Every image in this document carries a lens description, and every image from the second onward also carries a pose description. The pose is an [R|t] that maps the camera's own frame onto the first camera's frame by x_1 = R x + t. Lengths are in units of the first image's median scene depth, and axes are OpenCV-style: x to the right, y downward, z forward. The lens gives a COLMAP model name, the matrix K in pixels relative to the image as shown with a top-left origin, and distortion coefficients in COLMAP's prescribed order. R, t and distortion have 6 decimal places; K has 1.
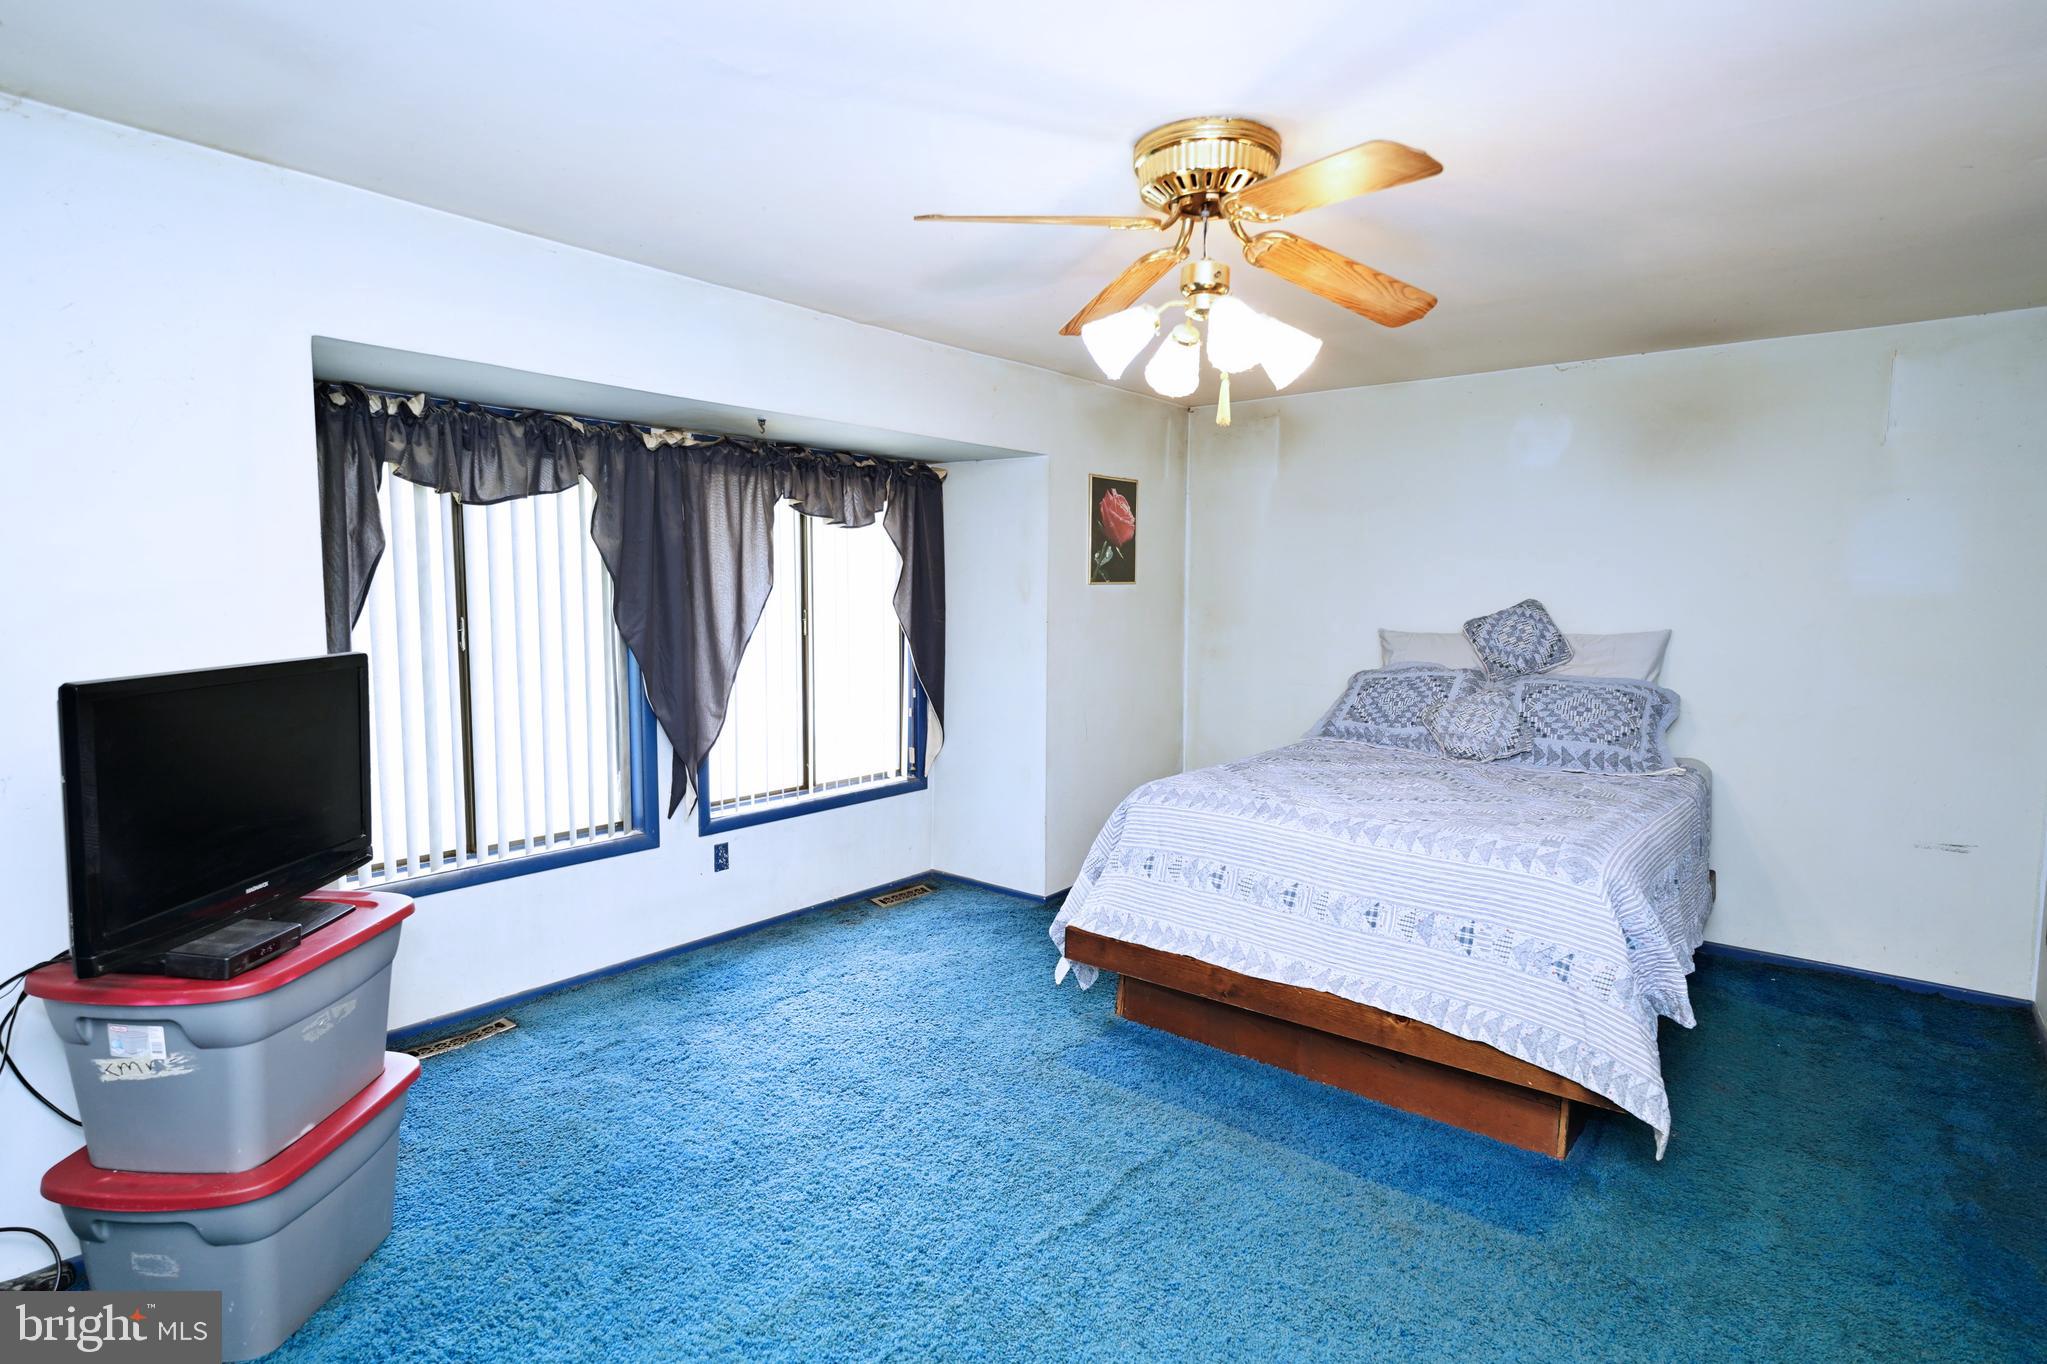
lens RADIAL K [[1099.9, 0, 1023.5], [0, 1099.9, 682.0], [0, 0, 1]] dist [0.000544, 0.000074]
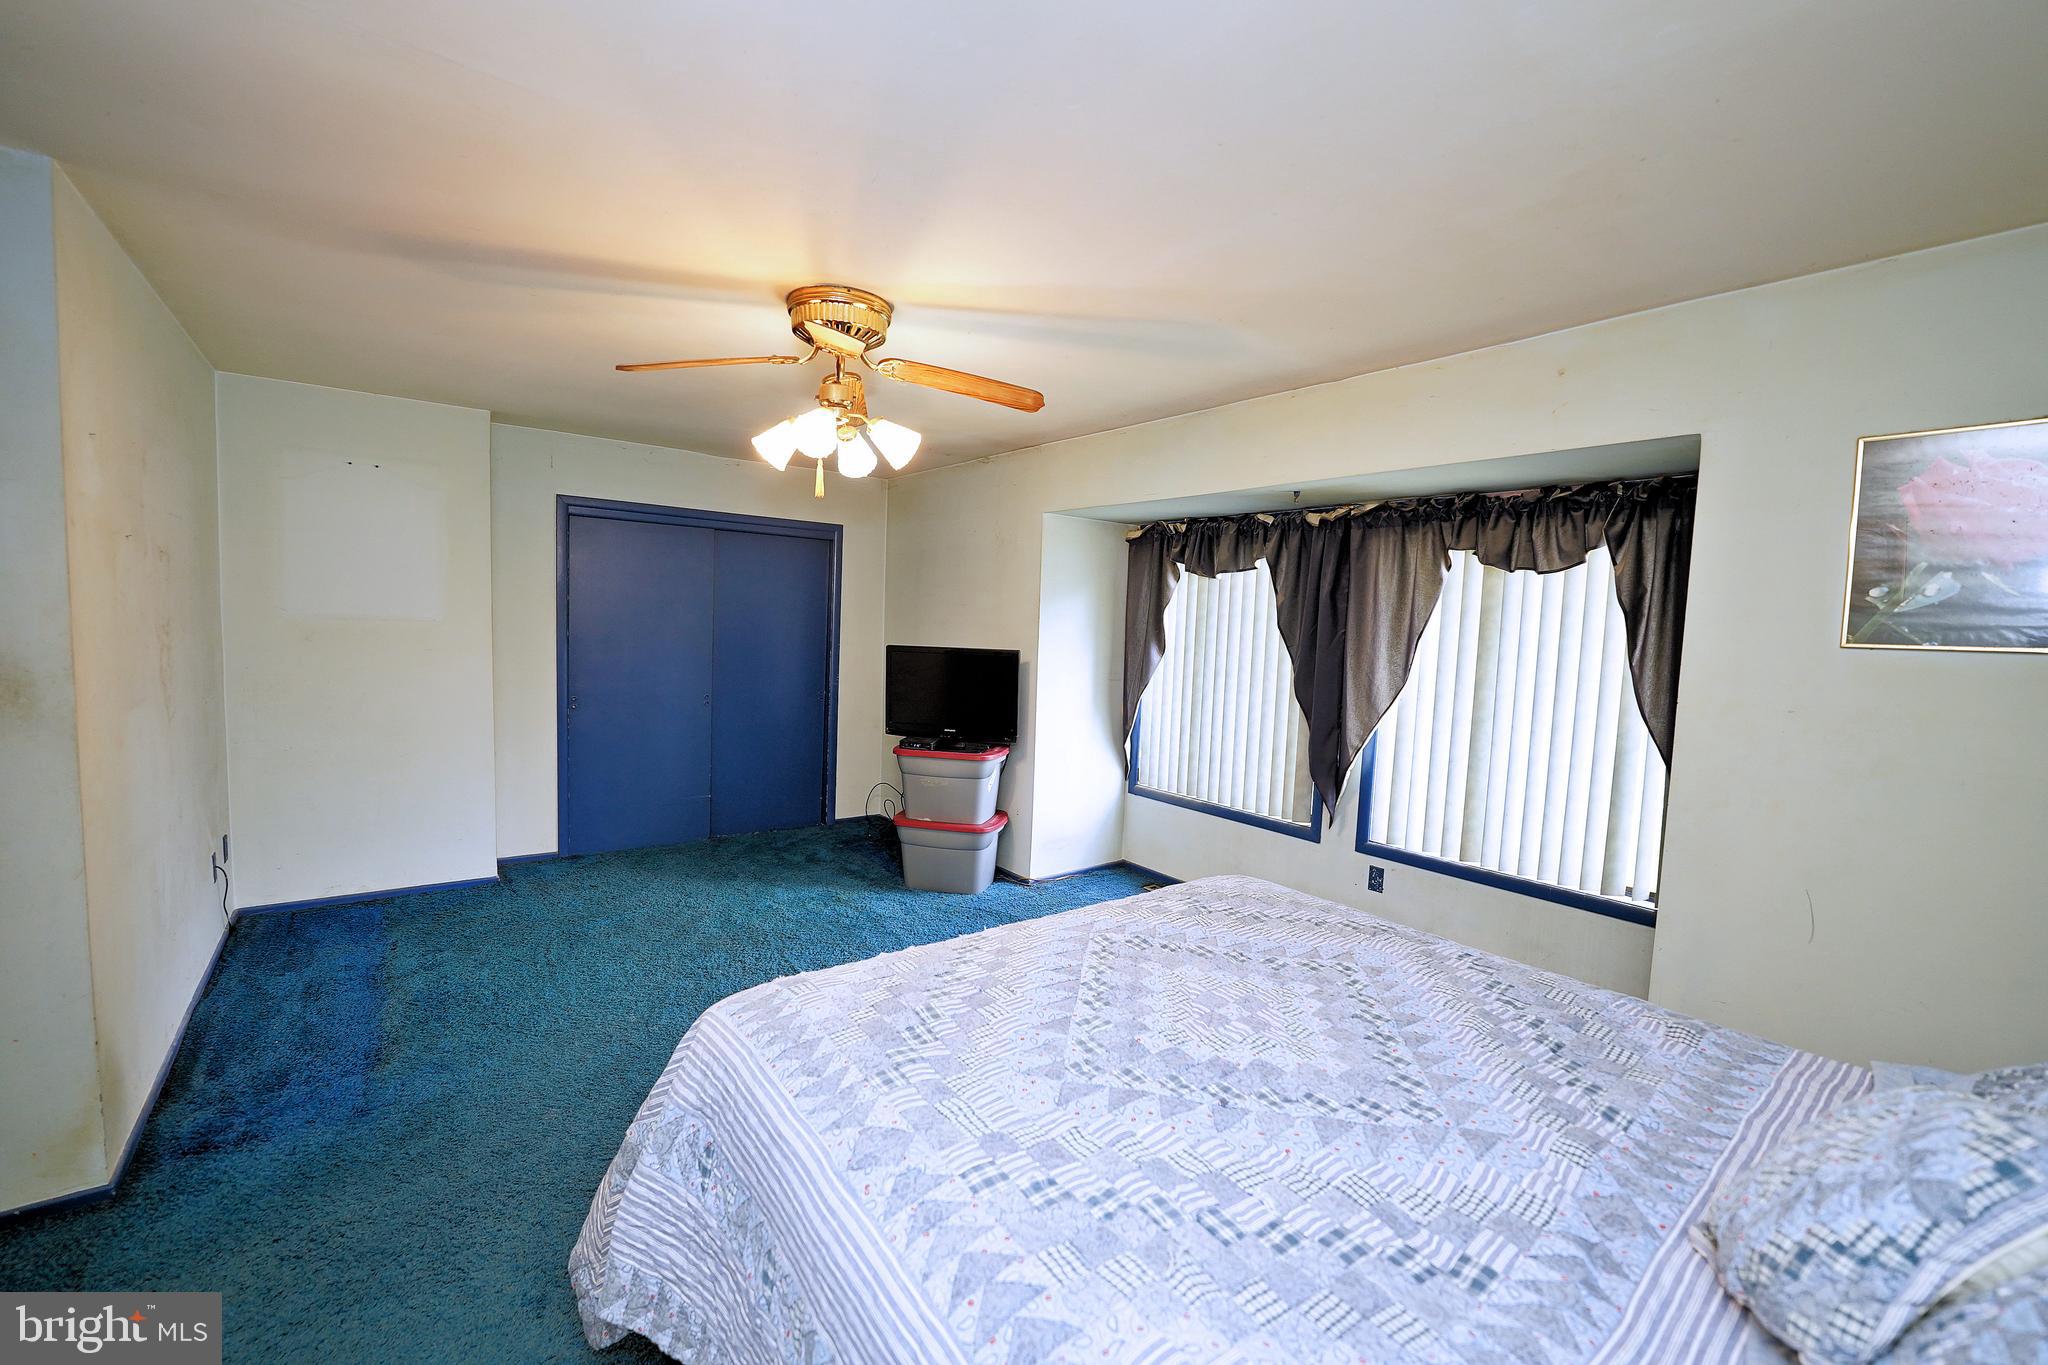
lens RADIAL K [[786.6, 0, 1024.0], [0, 786.6, 682.5], [0, 0, 1]] dist [-0.000206, -0.000011]
pose [[-0.245752, 0.055439, -0.967746, 0.602591], [-0.132389, 0.987088, 0.090166, -0.065115], [0.960249, 0.150278, -0.235240, 0.858409]]
